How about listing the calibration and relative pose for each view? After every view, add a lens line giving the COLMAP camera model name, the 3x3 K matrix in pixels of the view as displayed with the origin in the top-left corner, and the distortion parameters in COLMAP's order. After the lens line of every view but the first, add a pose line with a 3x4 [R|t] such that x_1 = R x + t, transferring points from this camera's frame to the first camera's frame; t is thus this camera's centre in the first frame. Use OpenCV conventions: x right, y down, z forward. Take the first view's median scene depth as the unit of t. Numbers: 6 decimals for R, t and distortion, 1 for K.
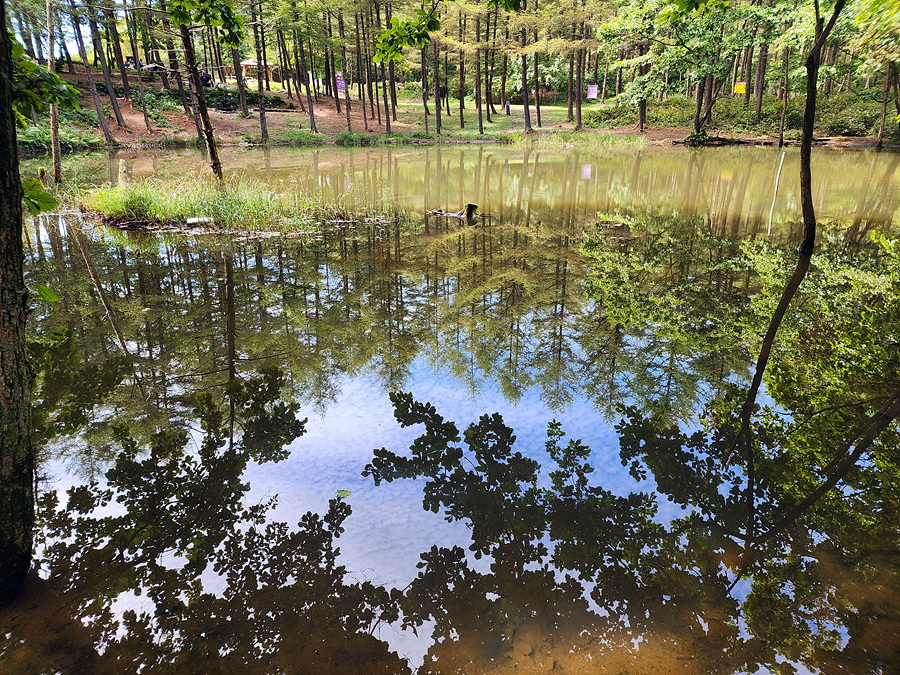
lens RADIAL K [[601.0, 0, 449.9], [0, 601.0, 349.9], [0, 0, 1]] dist [0.053563, -0.077711]
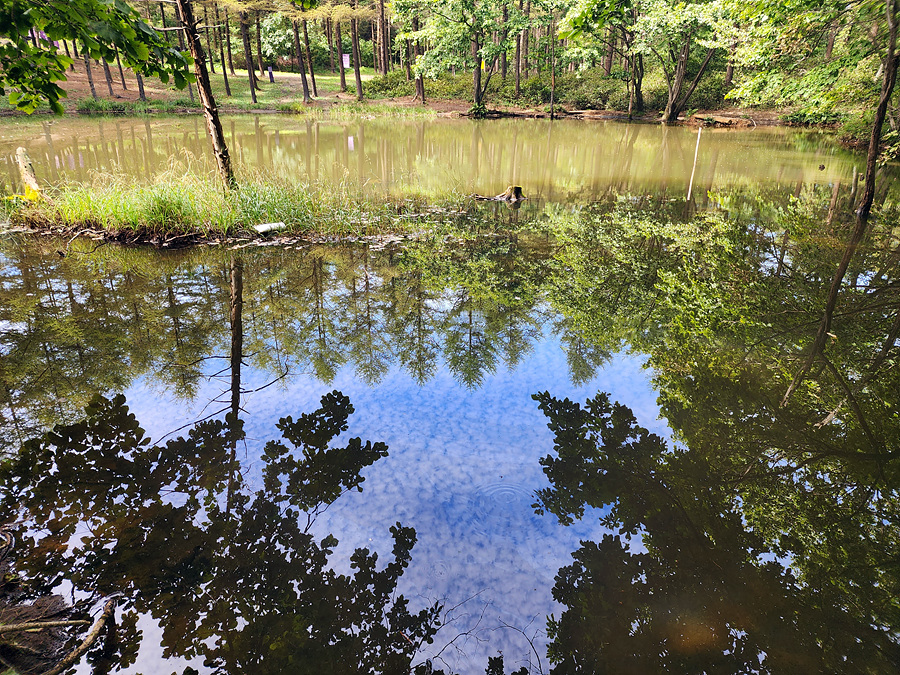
lens RADIAL K [[605.7, 0, 450.0], [0, 605.7, 337.5], [0, 0, 1]] dist [0.000689, 0.000514]
pose [[0.893797, -0.149901, 0.422678, -0.142196], [0.137210, 0.988693, 0.060490, -0.022436], [-0.426966, 0.003930, 0.904259, 0.048729]]
